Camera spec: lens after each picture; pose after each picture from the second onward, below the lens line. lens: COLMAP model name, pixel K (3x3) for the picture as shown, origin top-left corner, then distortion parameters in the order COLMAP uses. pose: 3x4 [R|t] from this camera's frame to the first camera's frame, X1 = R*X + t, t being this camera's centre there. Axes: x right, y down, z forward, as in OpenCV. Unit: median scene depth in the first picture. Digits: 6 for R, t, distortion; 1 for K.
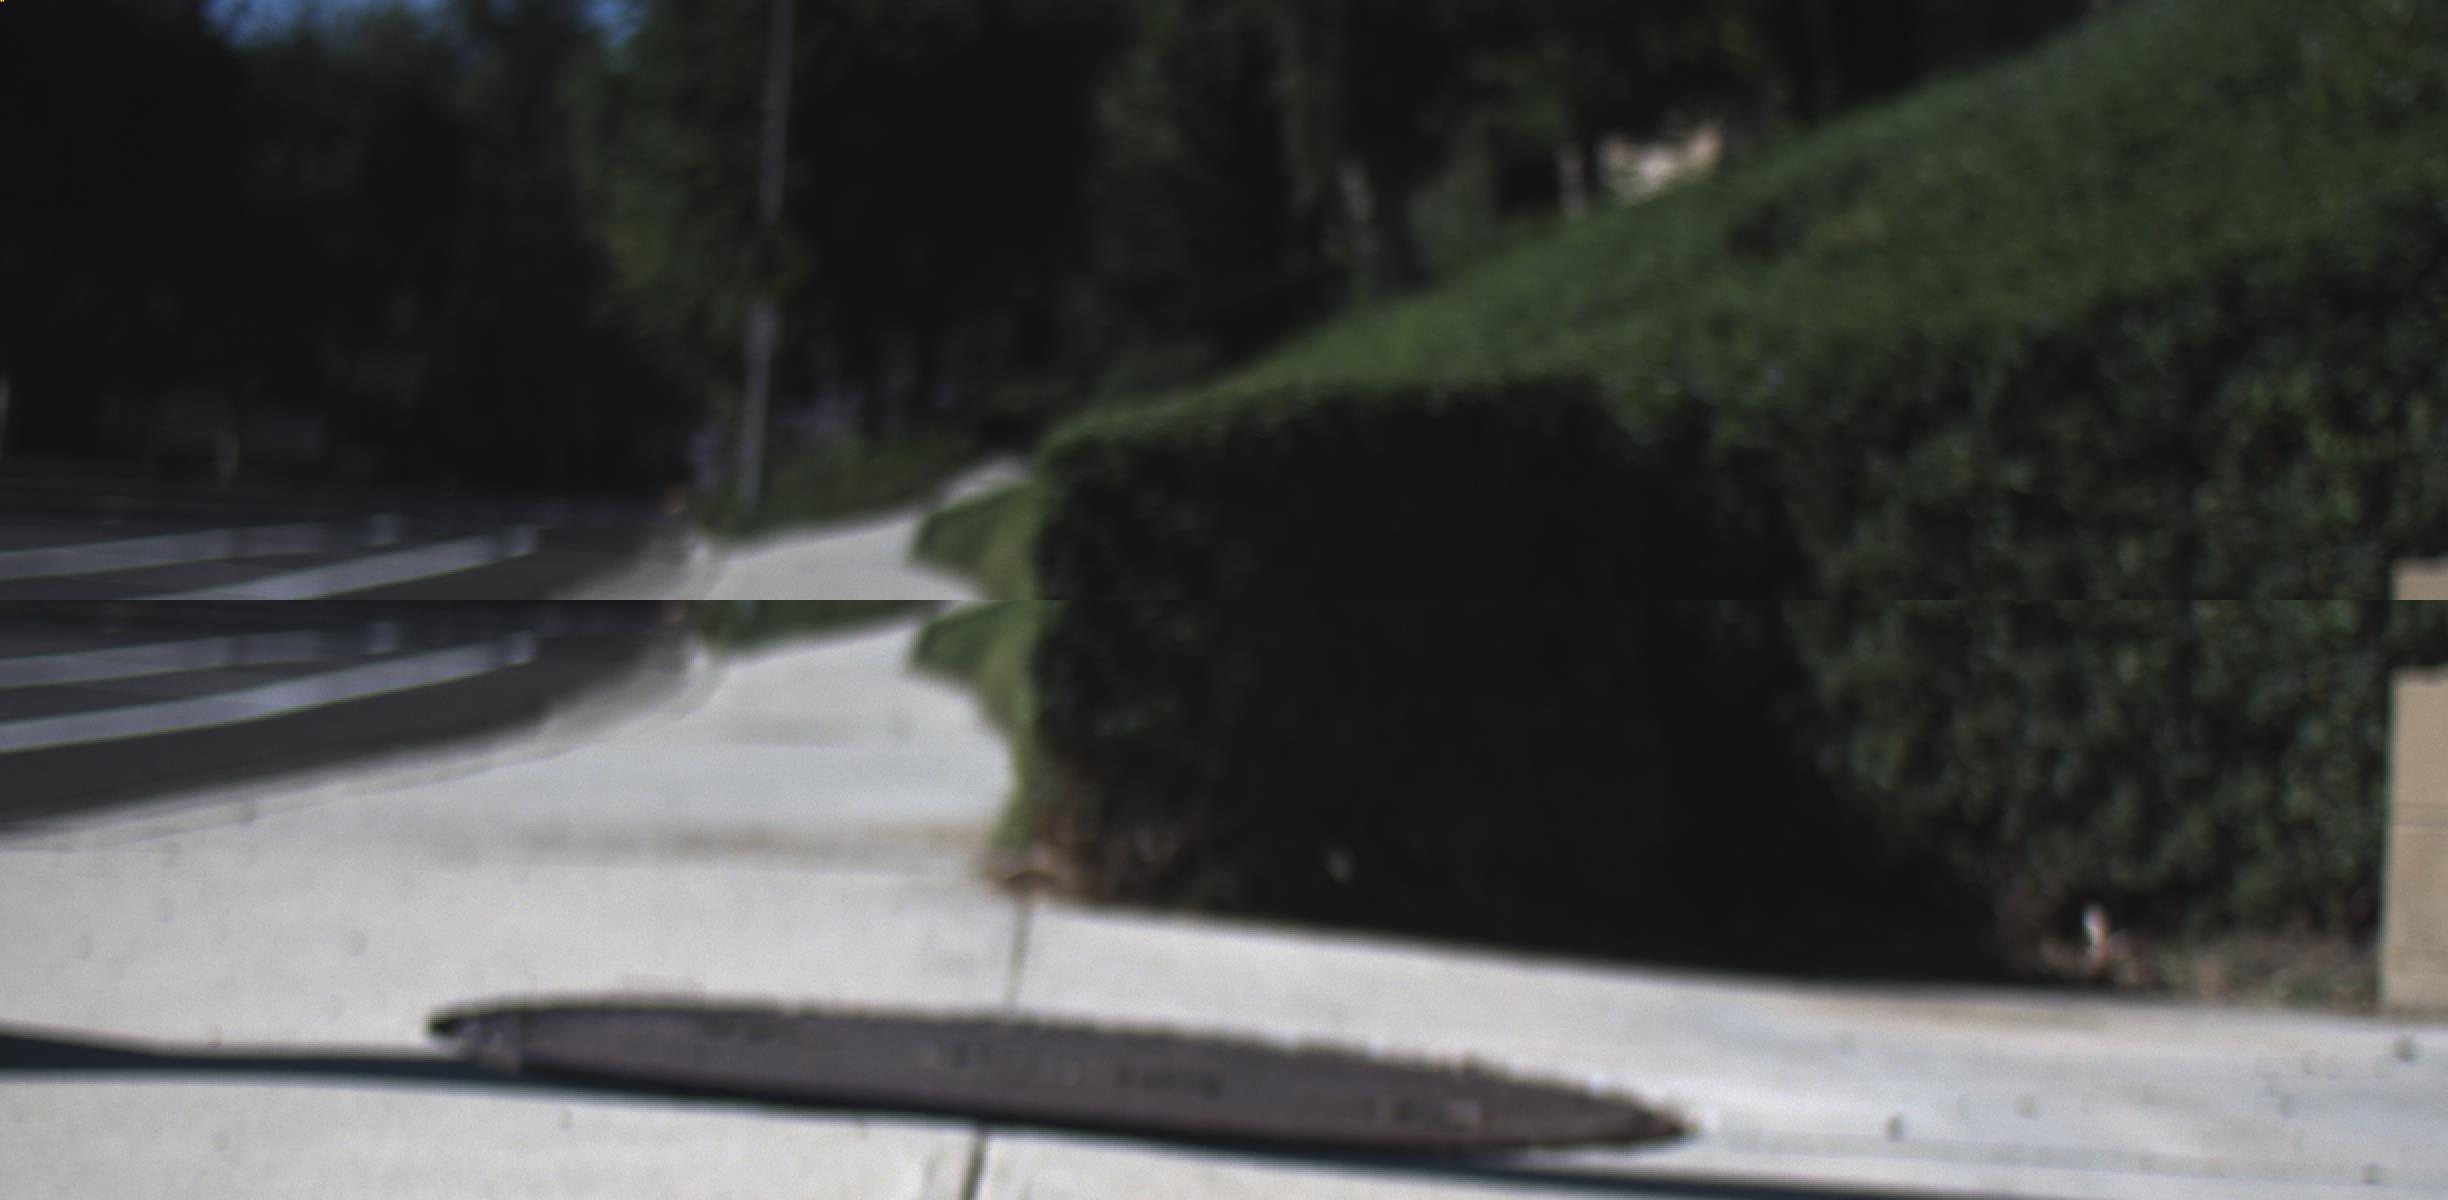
lens RADIAL K [[4771.9, 0, 1232.7], [0, 4771.9, 822.5], [0, 0, 1]] dist [-0.075894, 0.577953]
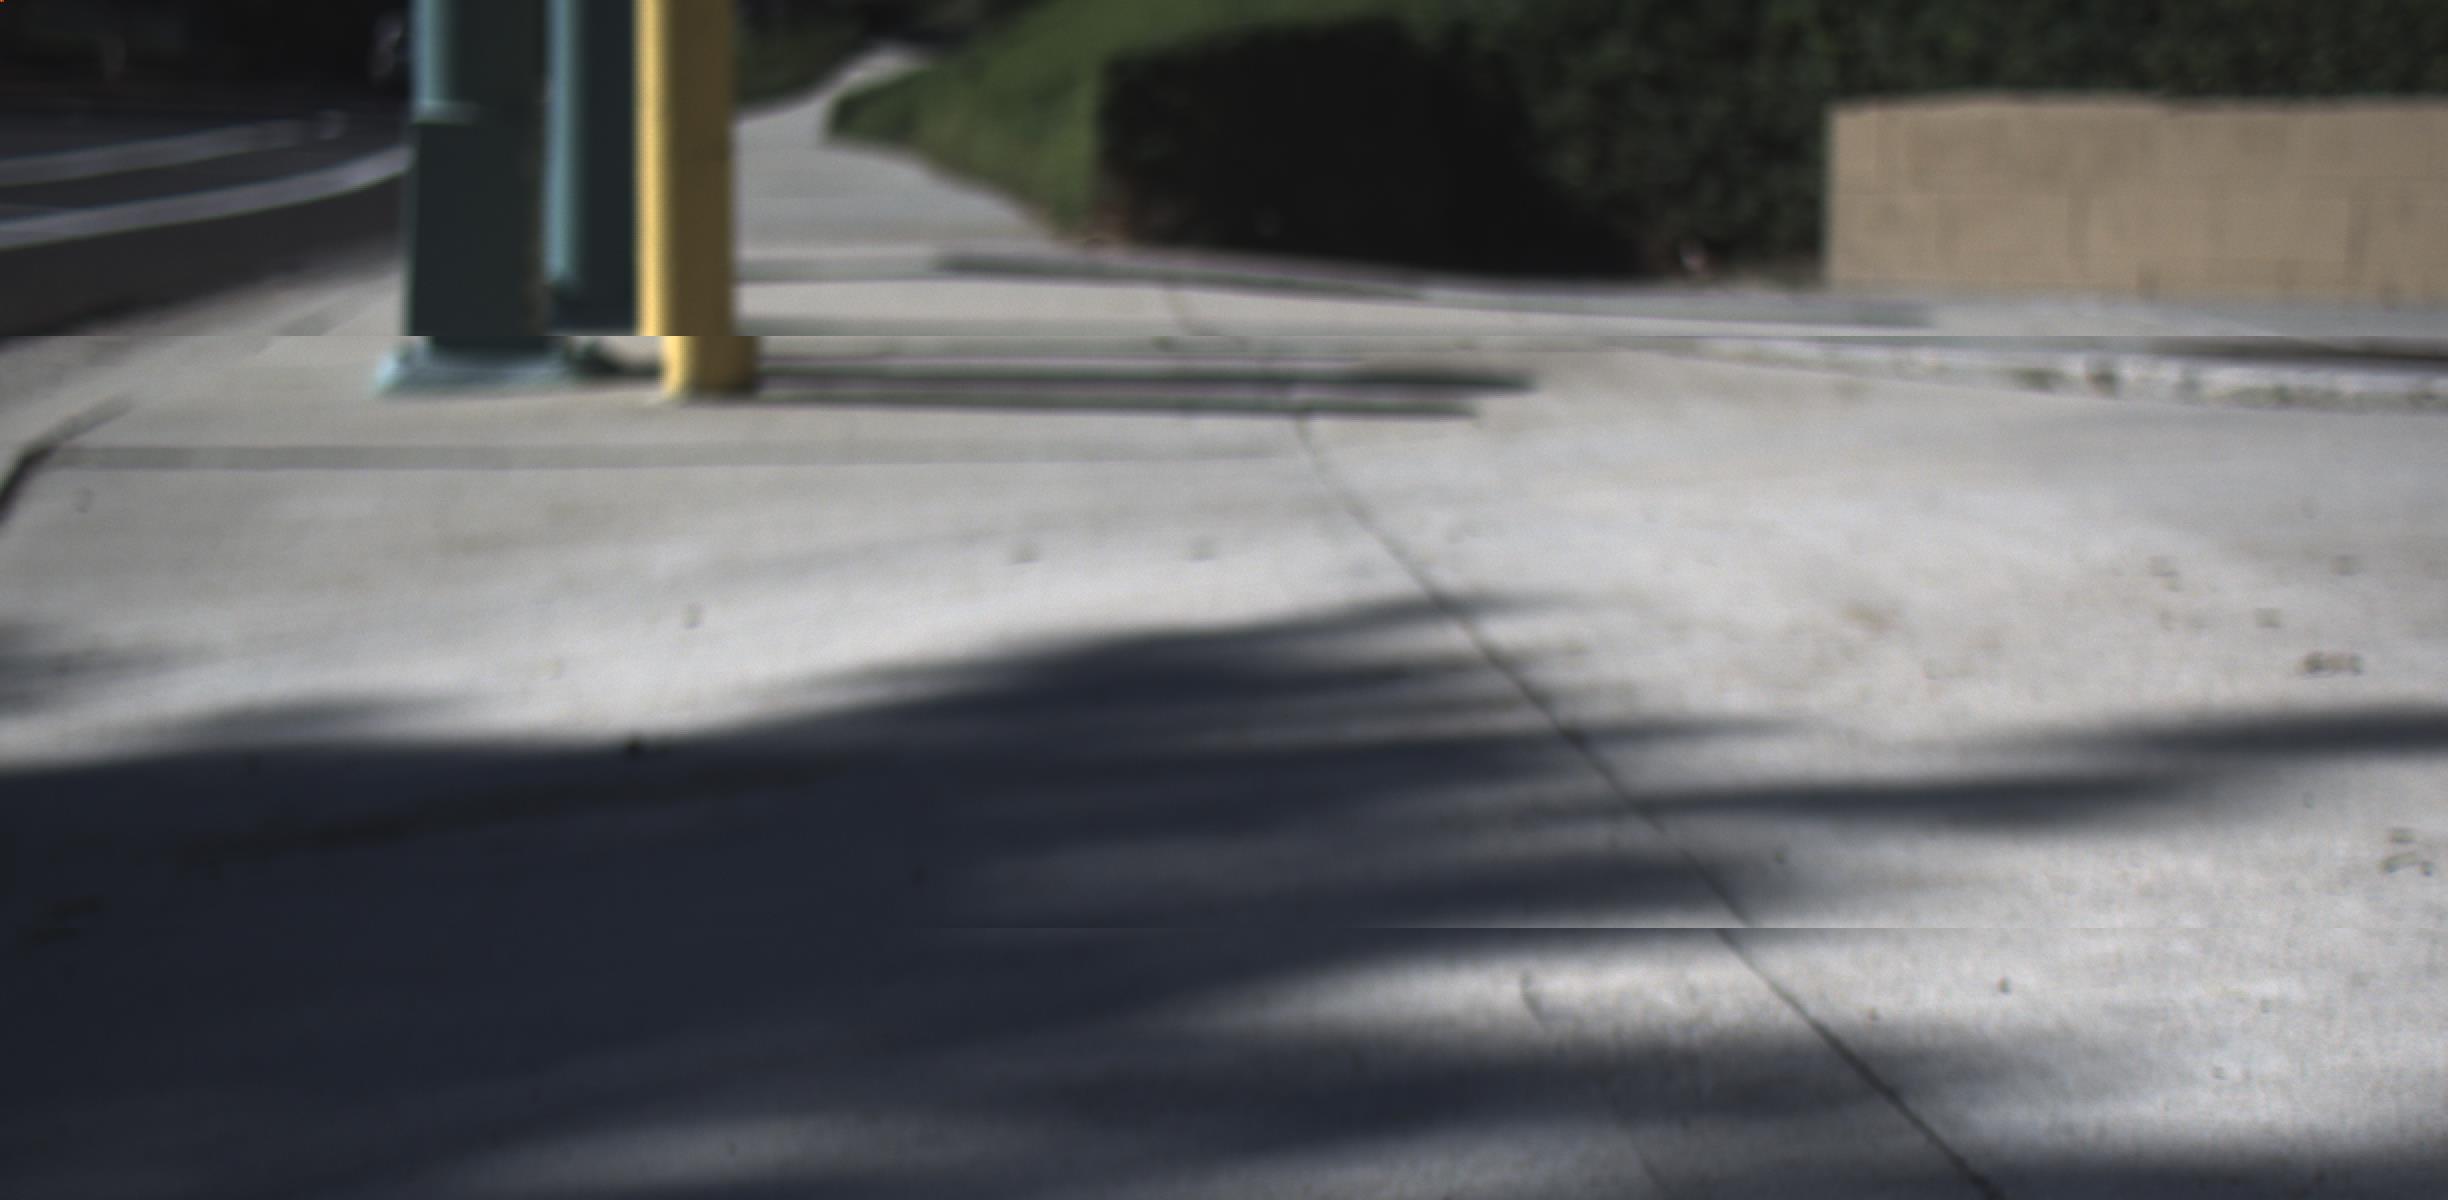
lens RADIAL K [[5137.4, 0, 1224.0], [0, 5137.4, 600.0], [0, 0, 1]] dist [0.013561, 0.301829]
pose [[0.999158, -0.027231, 0.030701, -0.007347], [0.026177, 0.999071, 0.034226, 0.007744], [-0.031604, -0.033394, 0.998942, -0.123152]]
